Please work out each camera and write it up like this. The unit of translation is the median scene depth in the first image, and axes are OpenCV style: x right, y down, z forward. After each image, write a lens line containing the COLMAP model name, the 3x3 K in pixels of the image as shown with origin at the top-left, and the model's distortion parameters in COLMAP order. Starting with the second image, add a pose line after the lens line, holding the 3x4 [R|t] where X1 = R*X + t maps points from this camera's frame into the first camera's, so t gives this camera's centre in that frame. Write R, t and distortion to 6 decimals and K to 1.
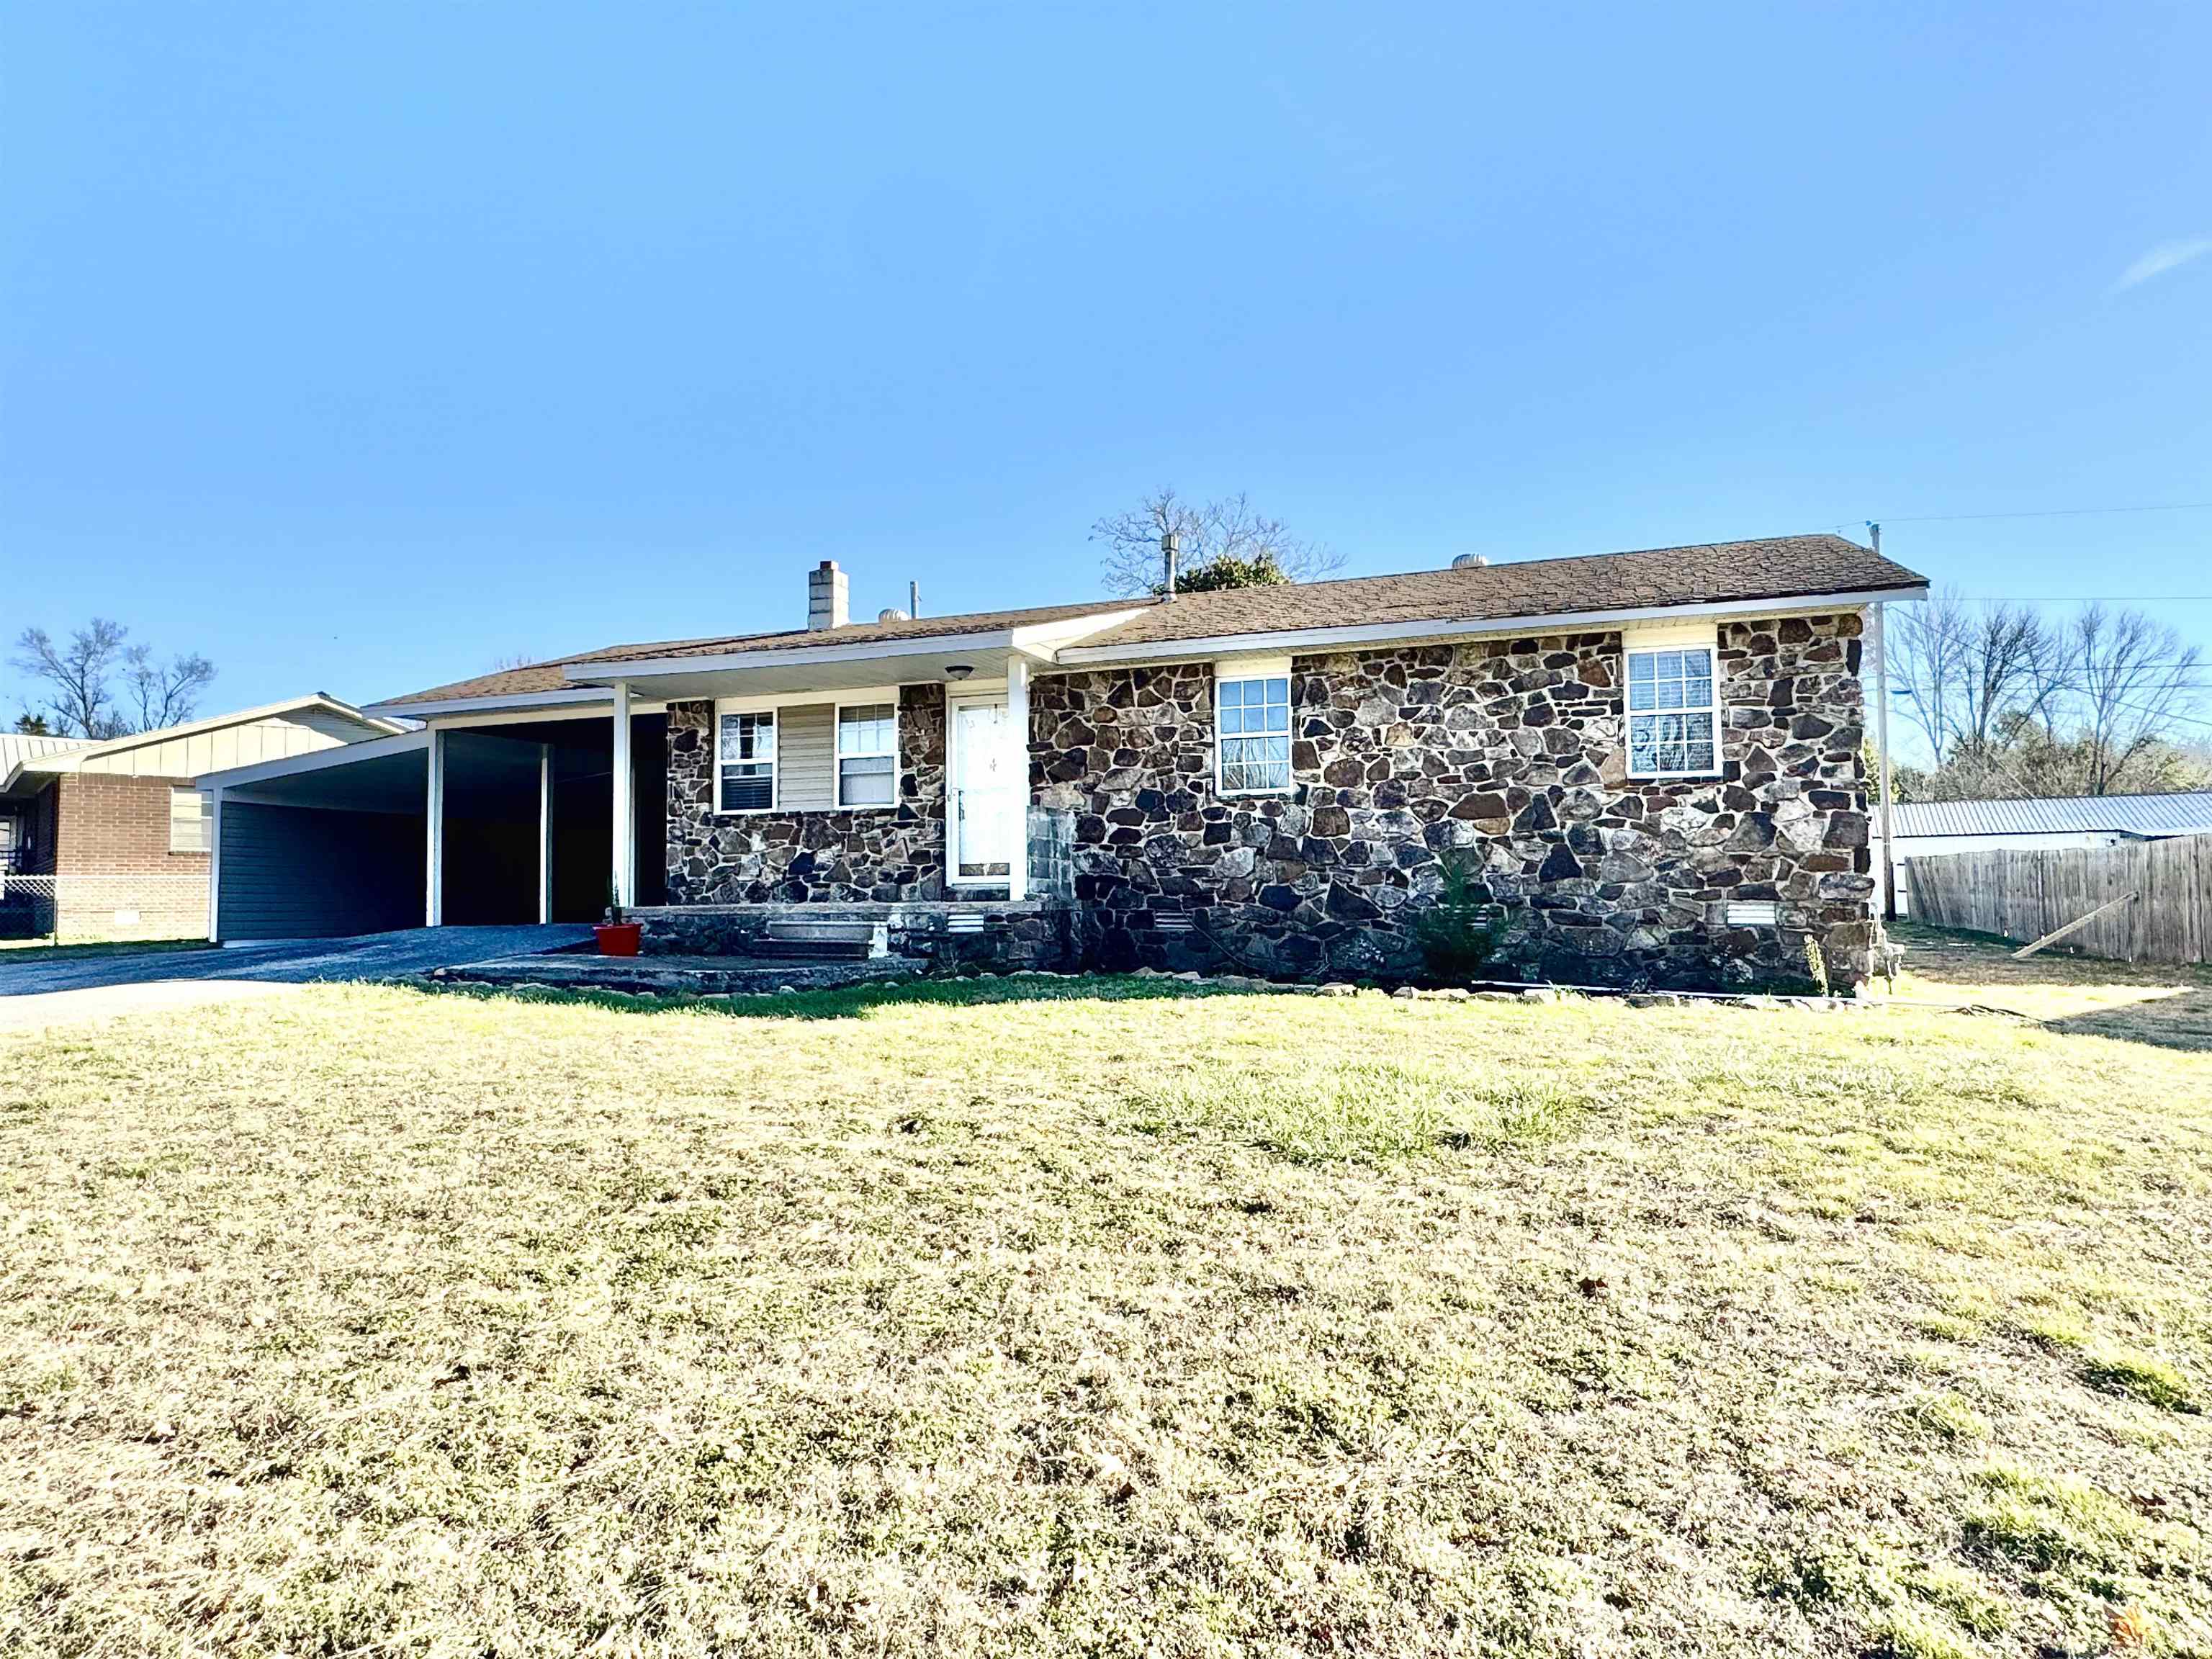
lens RADIAL K [[1376.6, 0, 1106.0], [0, 1376.6, 829.5], [0, 0, 1]] dist [0.000701, -0.000215]
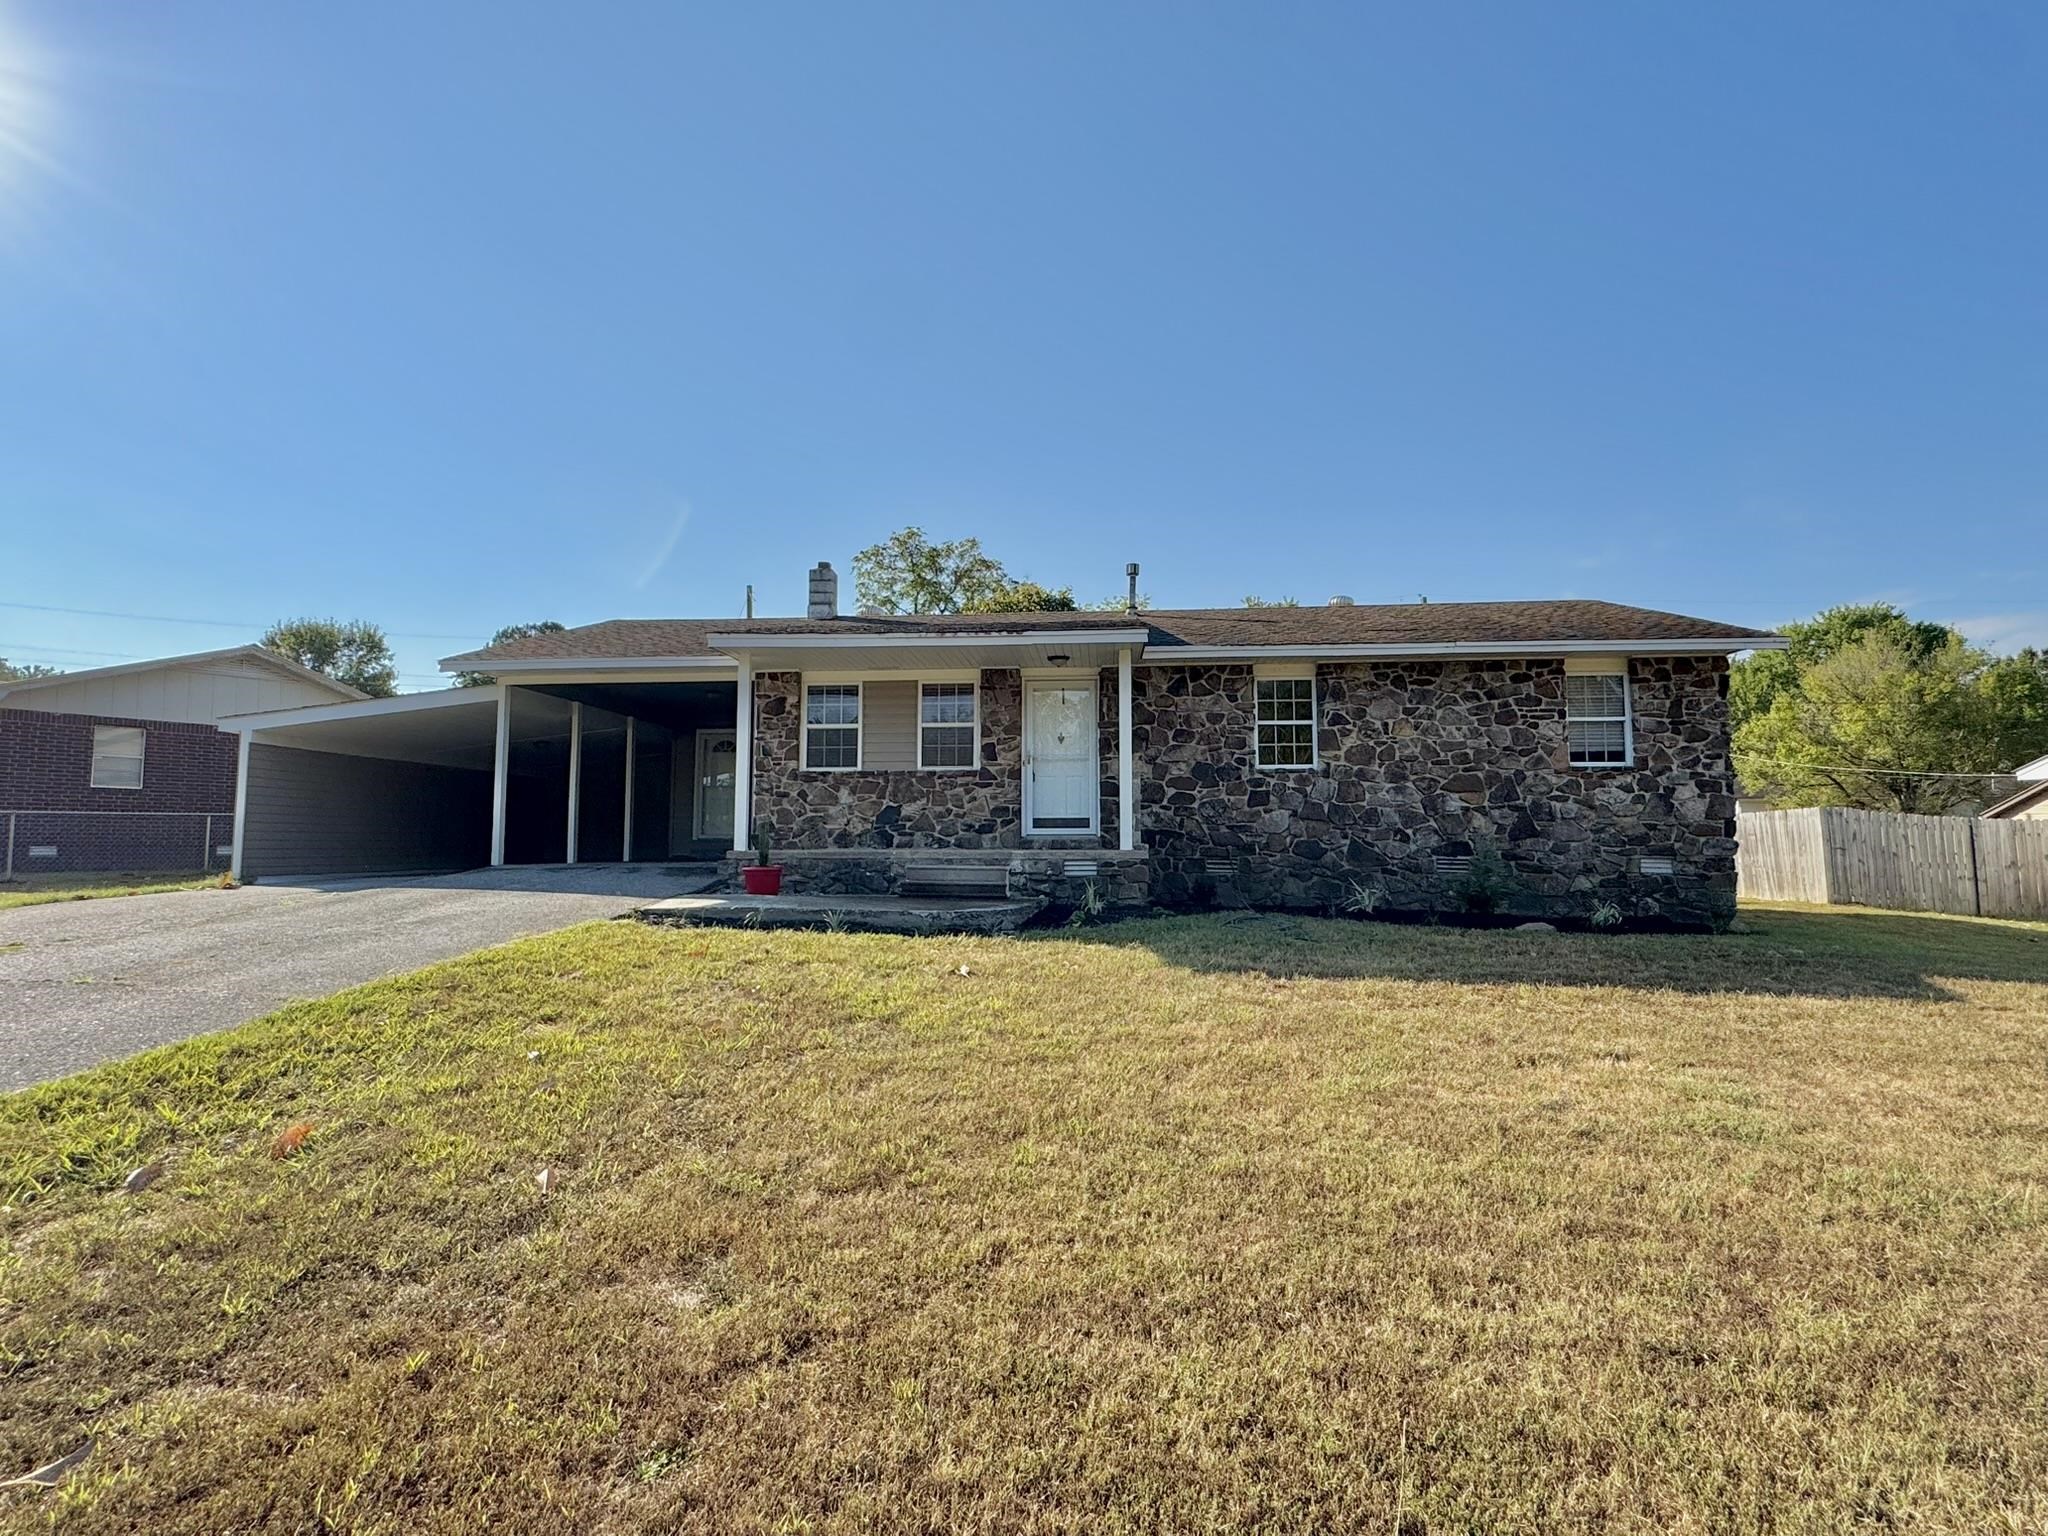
lens RADIAL K [[1007.7, 0, 1024.0], [0, 1007.7, 768.0], [0, 0, 1]] dist [-0.001025, -0.000126]
pose [[0.965461, 0.031583, 0.258628, -0.375880], [-0.025612, 0.999323, -0.026423, 0.004892], [-0.259287, 0.018886, 0.965616, 0.157356]]
